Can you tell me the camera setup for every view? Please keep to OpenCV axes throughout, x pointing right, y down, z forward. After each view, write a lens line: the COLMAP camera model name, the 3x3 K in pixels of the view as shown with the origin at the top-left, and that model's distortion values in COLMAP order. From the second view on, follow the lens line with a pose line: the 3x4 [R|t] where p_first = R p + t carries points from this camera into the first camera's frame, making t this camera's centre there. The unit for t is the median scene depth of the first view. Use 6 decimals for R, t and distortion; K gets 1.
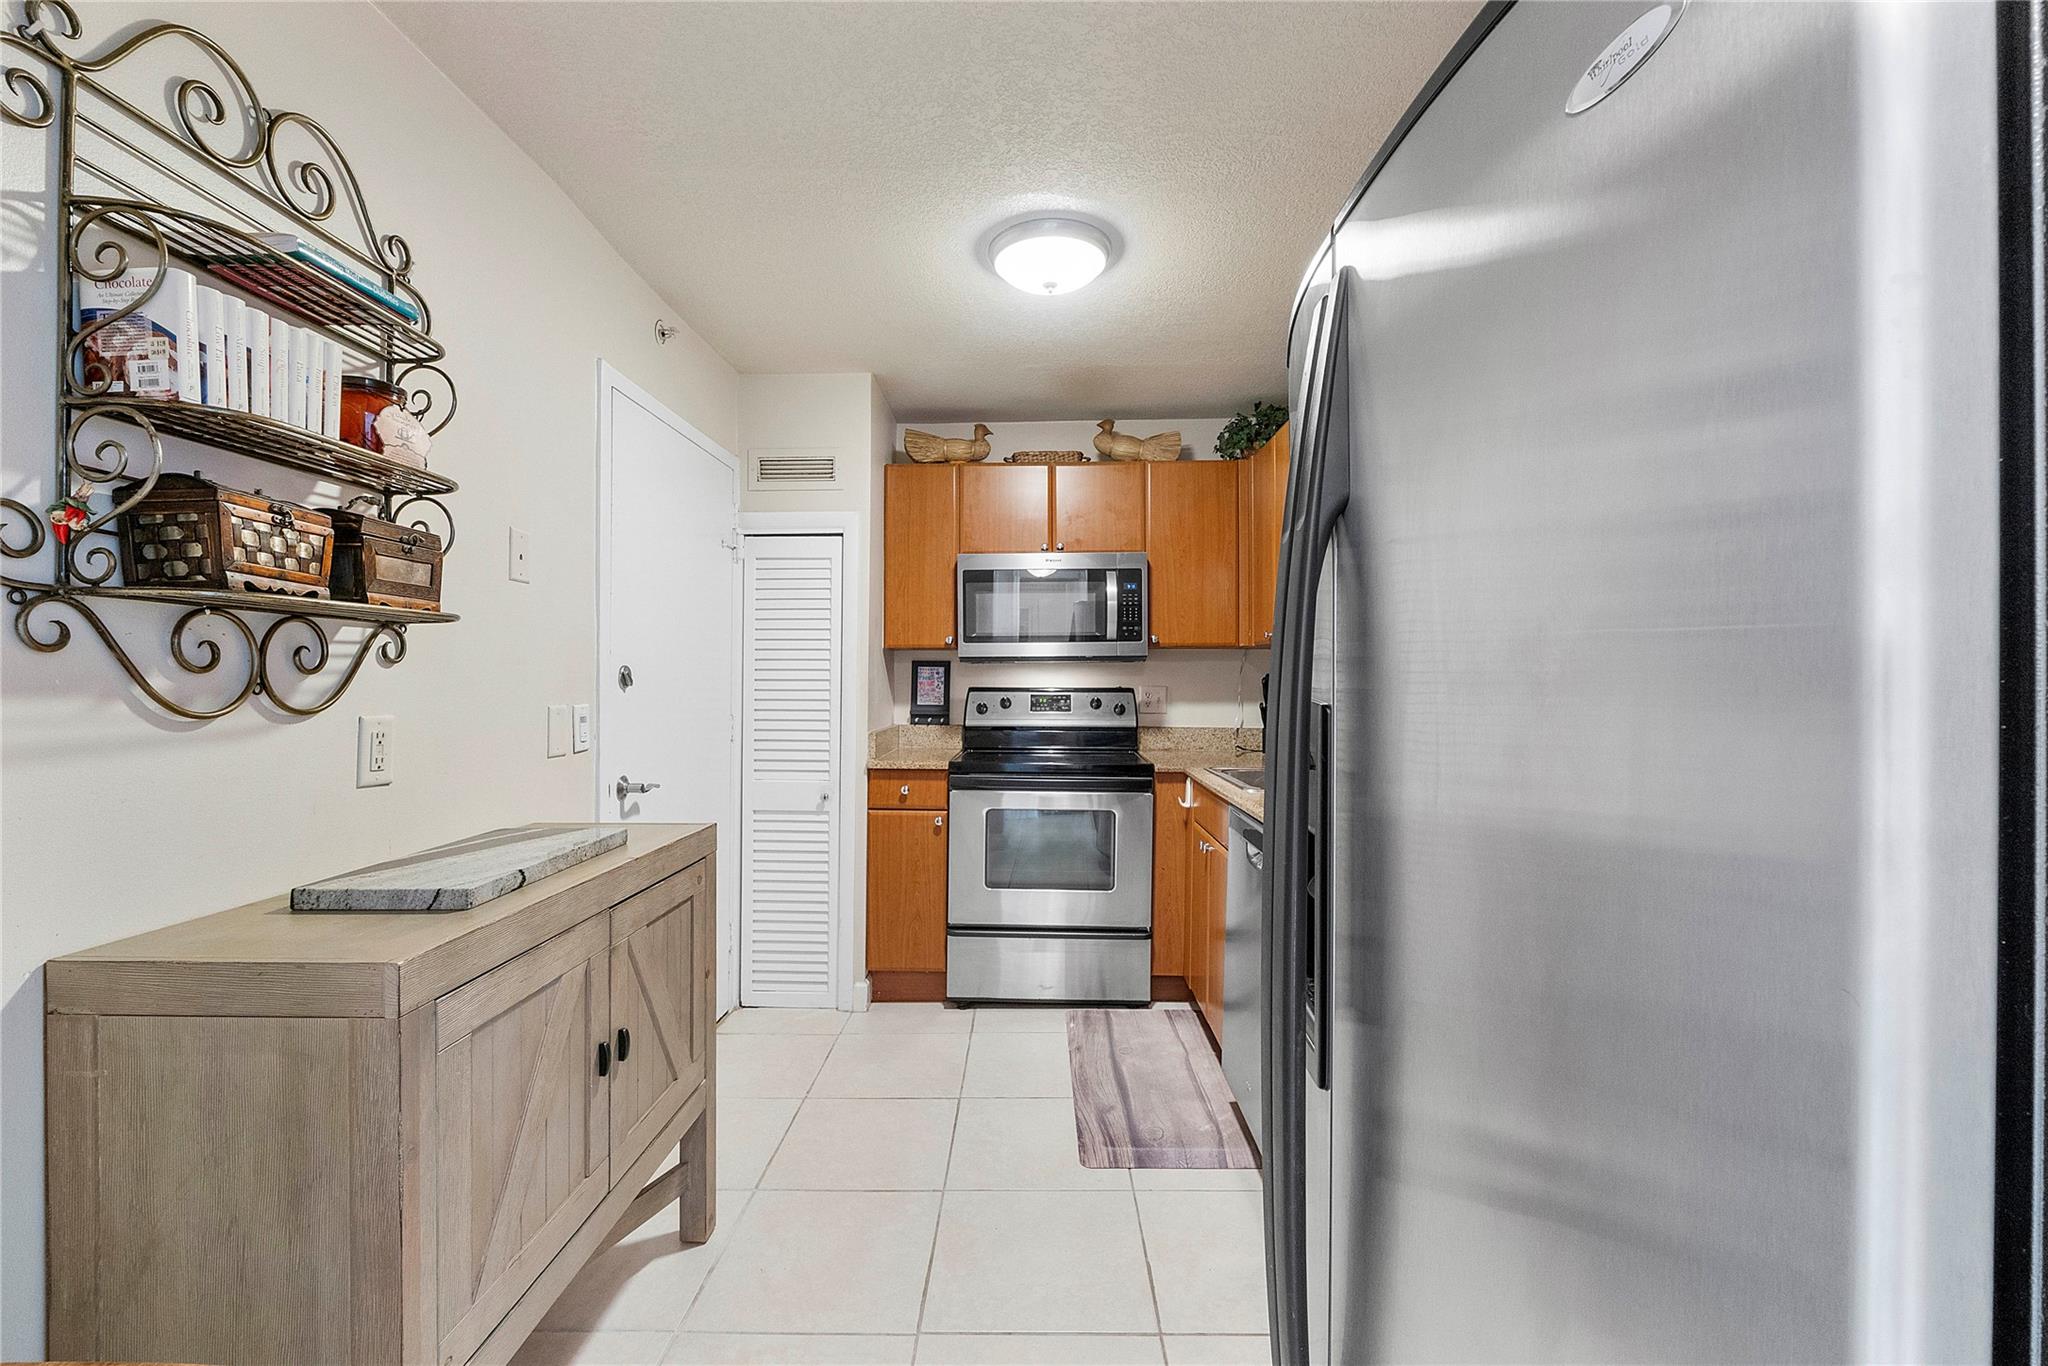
lens RADIAL K [[881.8, 0, 1018.1], [0, 881.8, 679.8], [0, 0, 1]] dist [0.001401, -0.000025]
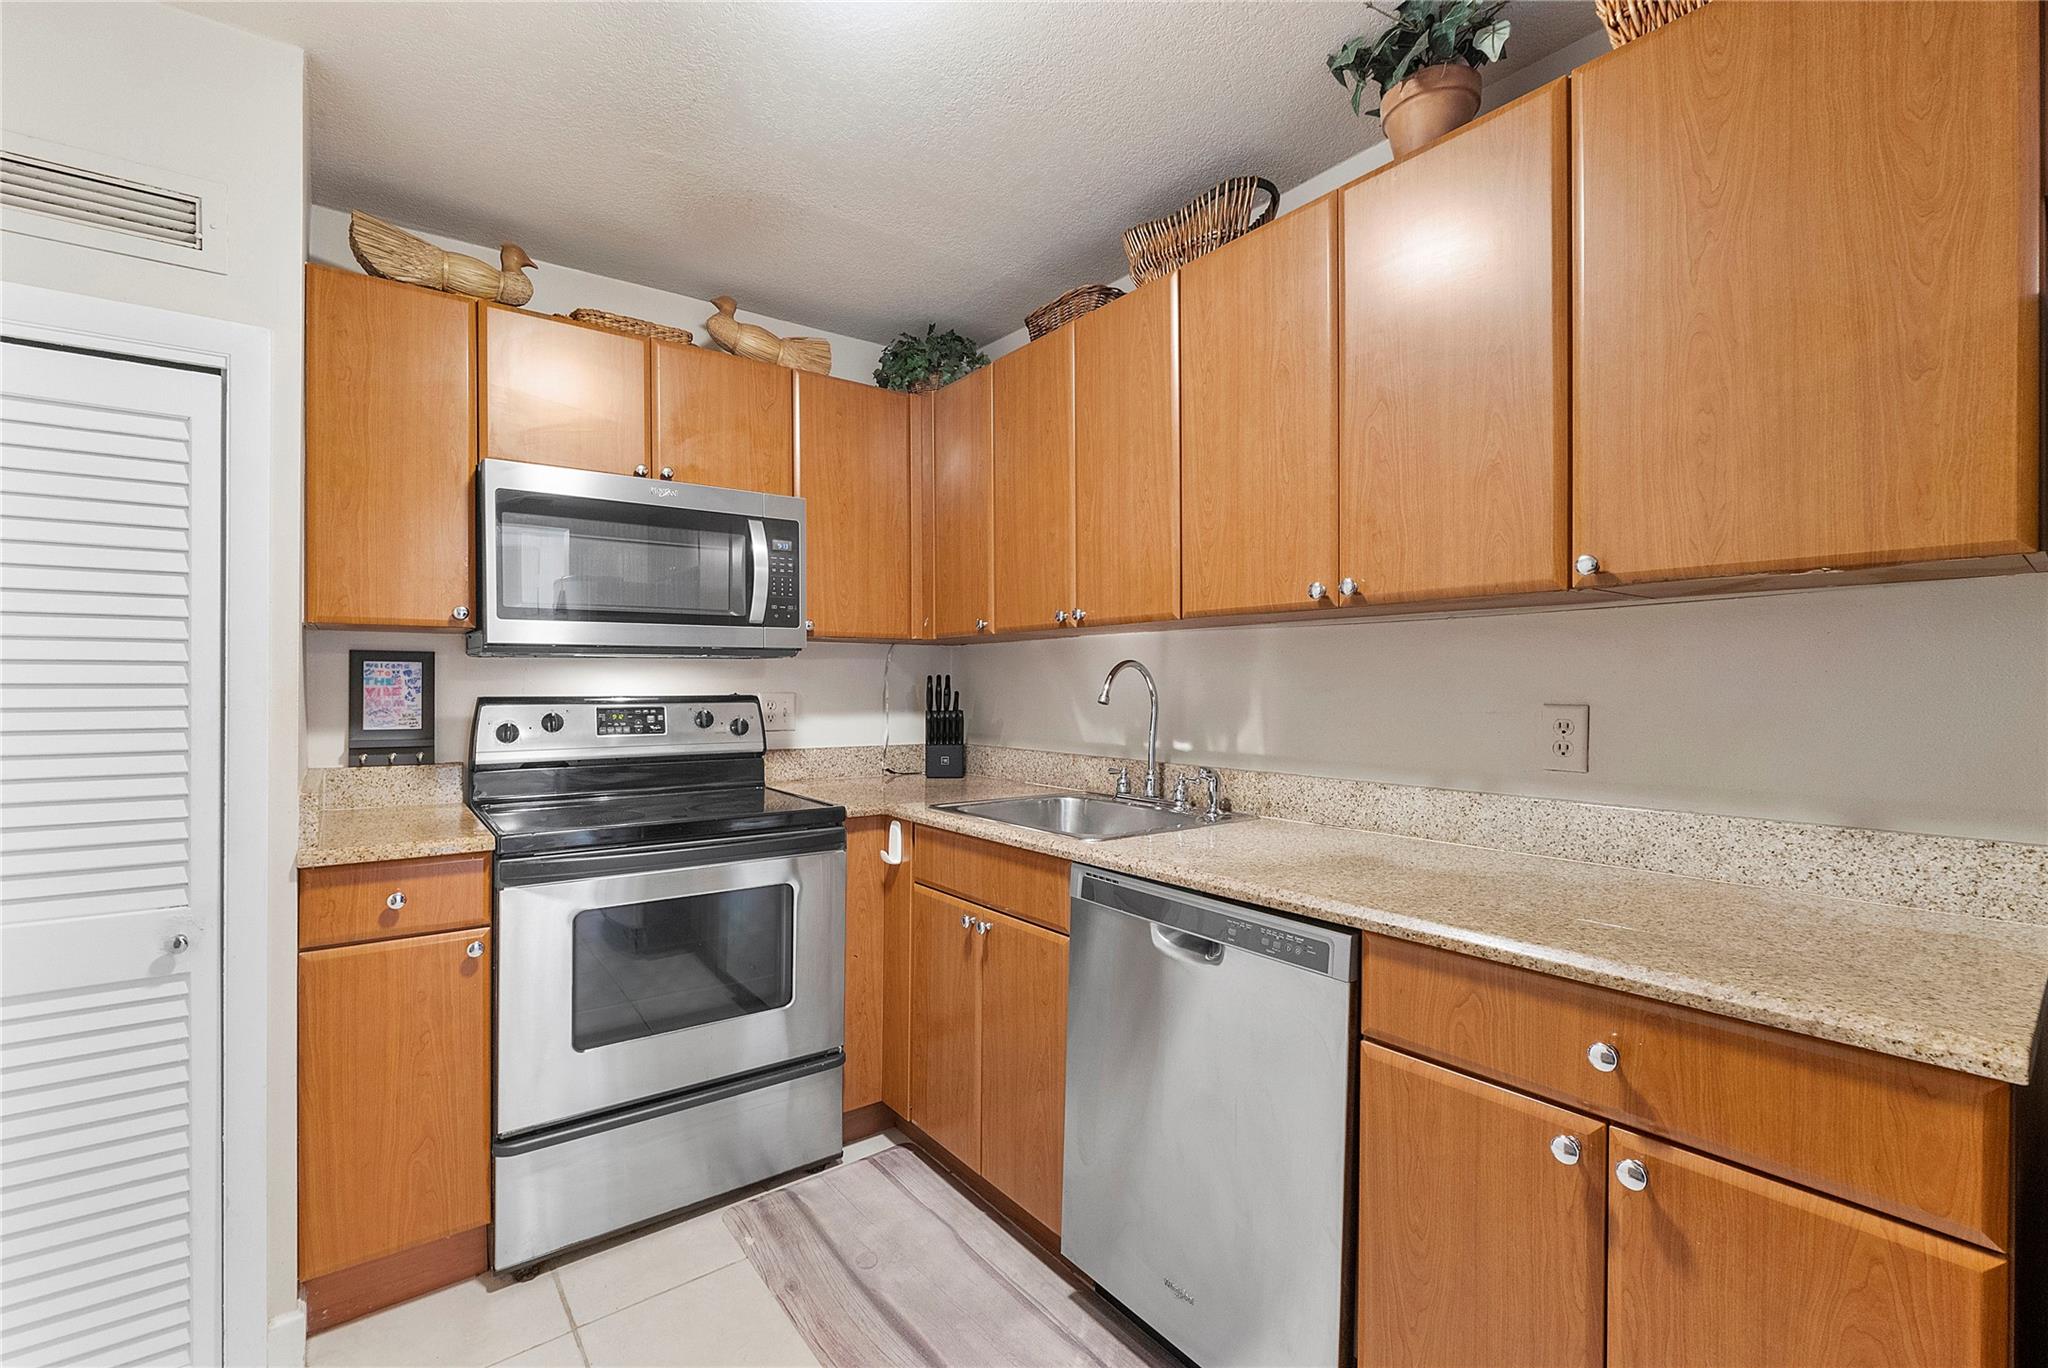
lens RADIAL K [[879.7, 0, 1030.0], [0, 879.7, 690.7], [0, 0, 1]] dist [-0.001743, -0.000760]
pose [[0.777272, -0.007919, 0.629115, -0.150465], [0.004406, 0.999965, 0.007143, 0.001655], [-0.629149, -0.002780, 0.777280, 0.349877]]
